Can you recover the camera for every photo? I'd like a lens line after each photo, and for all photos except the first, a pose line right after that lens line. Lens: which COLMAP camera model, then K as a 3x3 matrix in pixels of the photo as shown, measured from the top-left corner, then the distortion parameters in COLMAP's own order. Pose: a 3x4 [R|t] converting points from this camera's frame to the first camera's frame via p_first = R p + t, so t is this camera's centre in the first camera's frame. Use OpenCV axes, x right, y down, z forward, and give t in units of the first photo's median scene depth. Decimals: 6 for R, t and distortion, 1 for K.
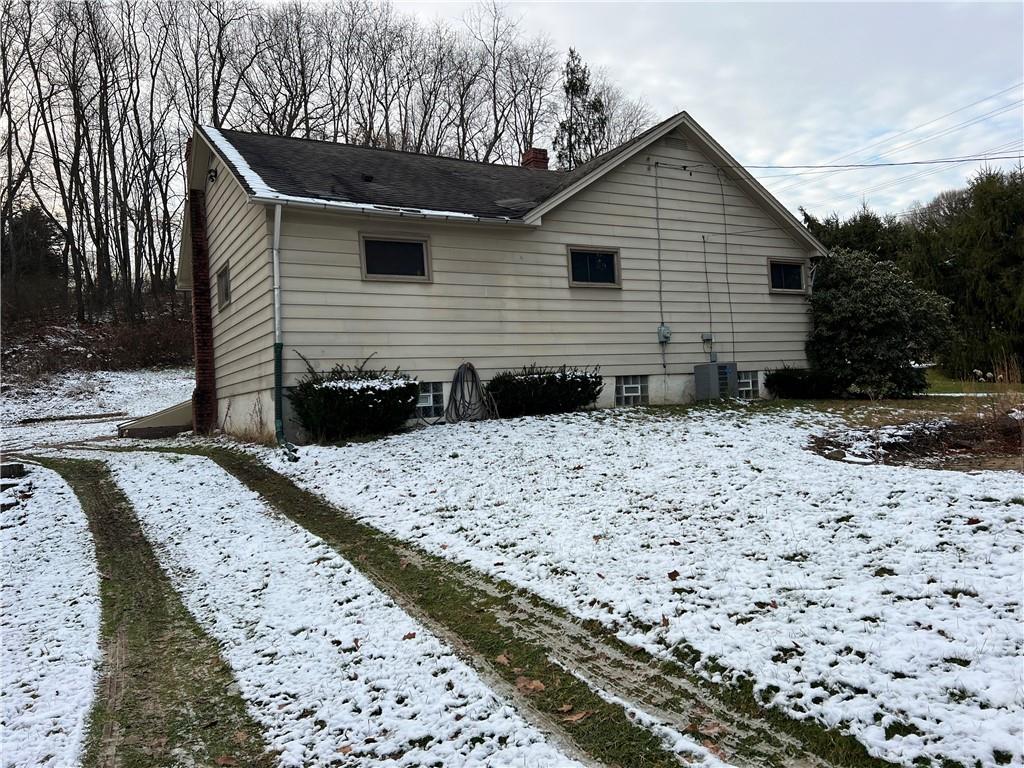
lens RADIAL K [[768.6, 0, 512.2], [0, 768.6, 387.9], [0, 0, 1]] dist [0.057792, -0.066916]
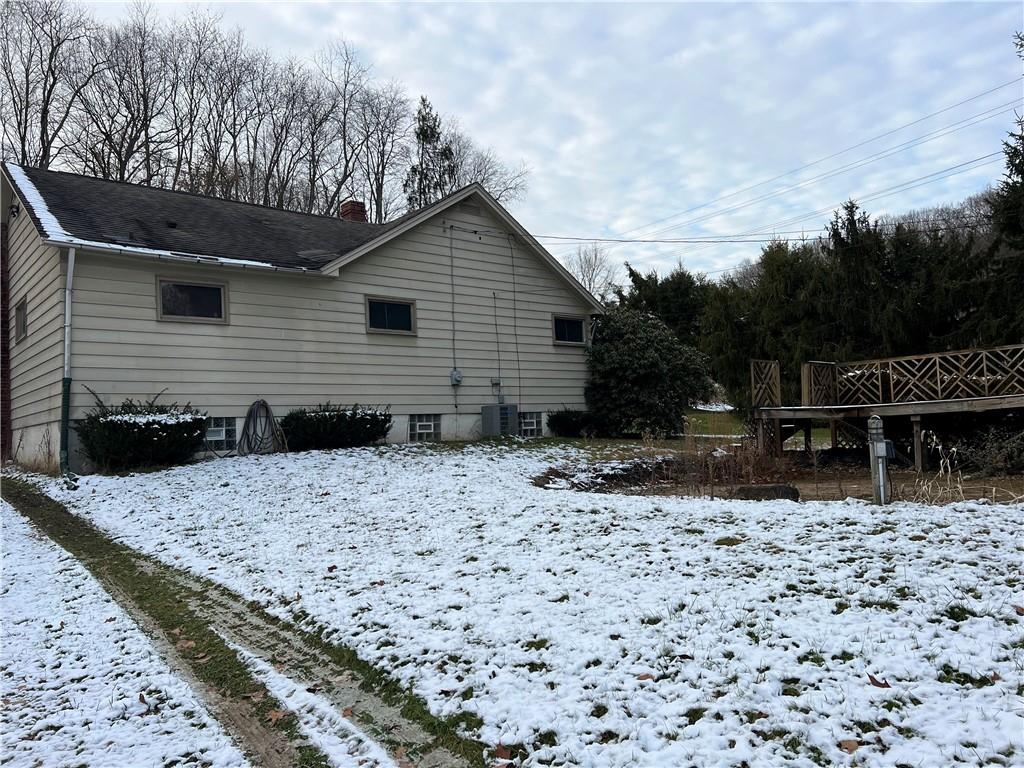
lens RADIAL K [[768.6, 0, 509.1], [0, 768.6, 393.8], [0, 0, 1]] dist [0.057792, -0.066916]
pose [[0.984550, 0.023811, 0.173474, 0.083893], [-0.016982, 0.999025, -0.040744, -0.002646], [-0.174275, 0.037168, 0.983995, -0.114578]]
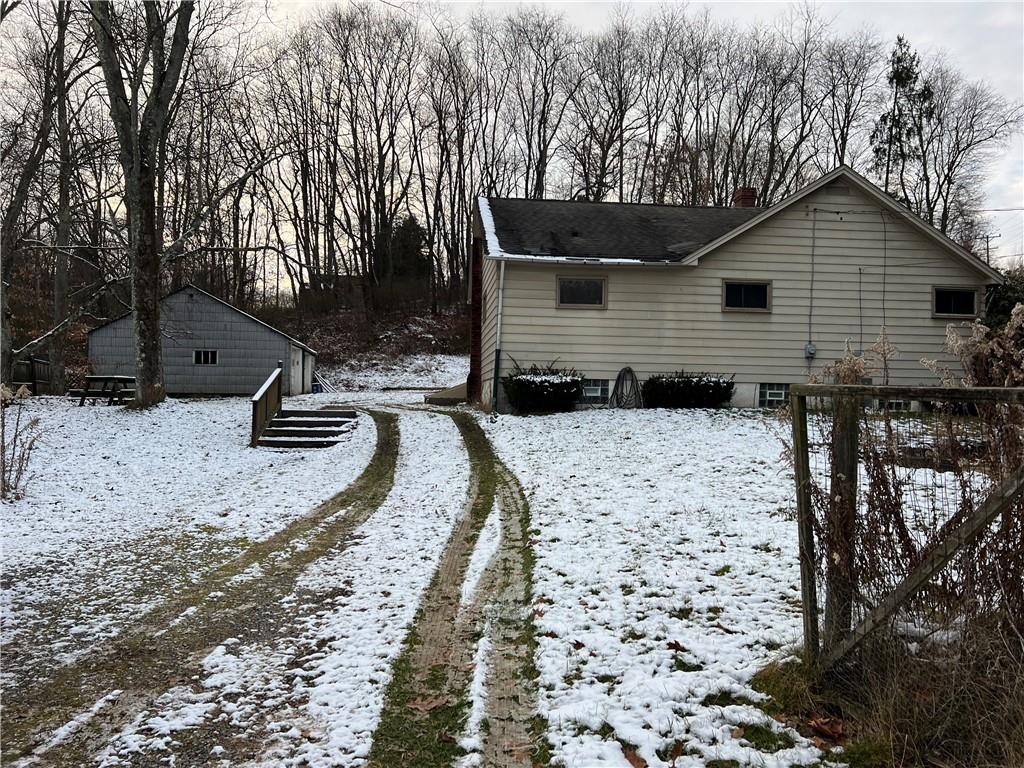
lens RADIAL K [[768.6, 0, 507.6], [0, 768.6, 398.5], [0, 0, 1]] dist [0.057792, -0.066916]
pose [[0.908462, 0.070872, -0.411916, 0.282226], [-0.059934, 0.997423, 0.039430, -0.015368], [0.413649, -0.011133, 0.910368, -0.317222]]
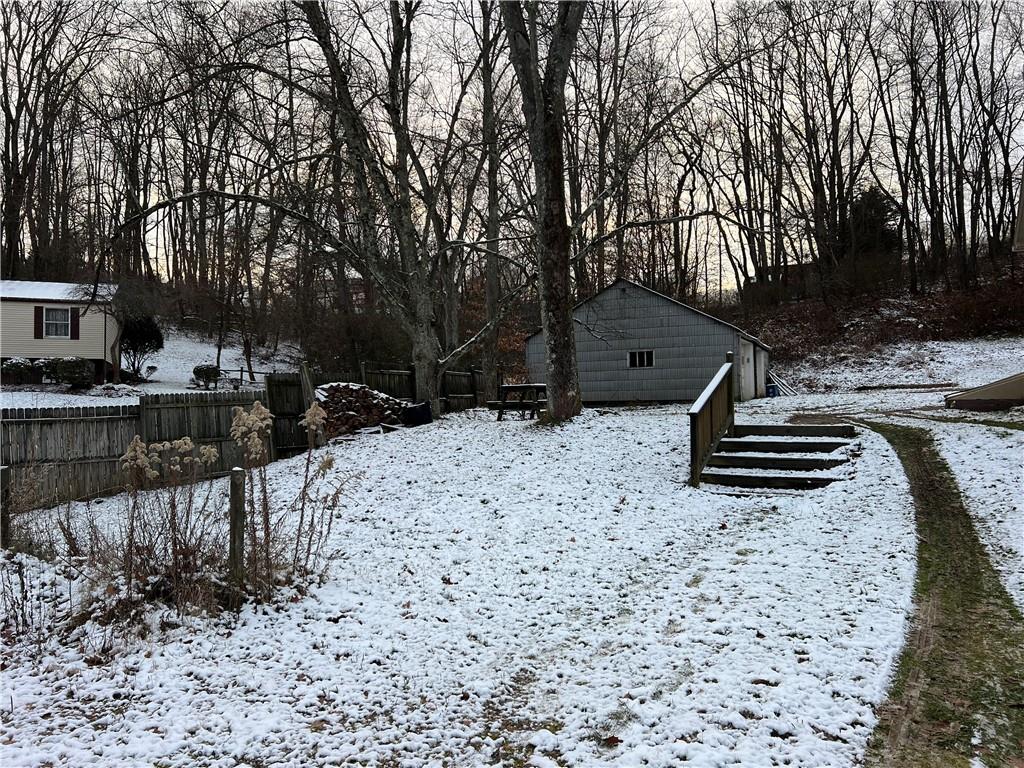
lens RADIAL K [[768.6, 0, 506.6], [0, 768.6, 374.6], [0, 0, 1]] dist [0.057792, -0.066916]
pose [[0.549404, 0.022033, -0.835266, 0.014882], [-0.004202, 0.999712, 0.023608, 0.000196], [0.835546, -0.009461, 0.549338, -0.014387]]
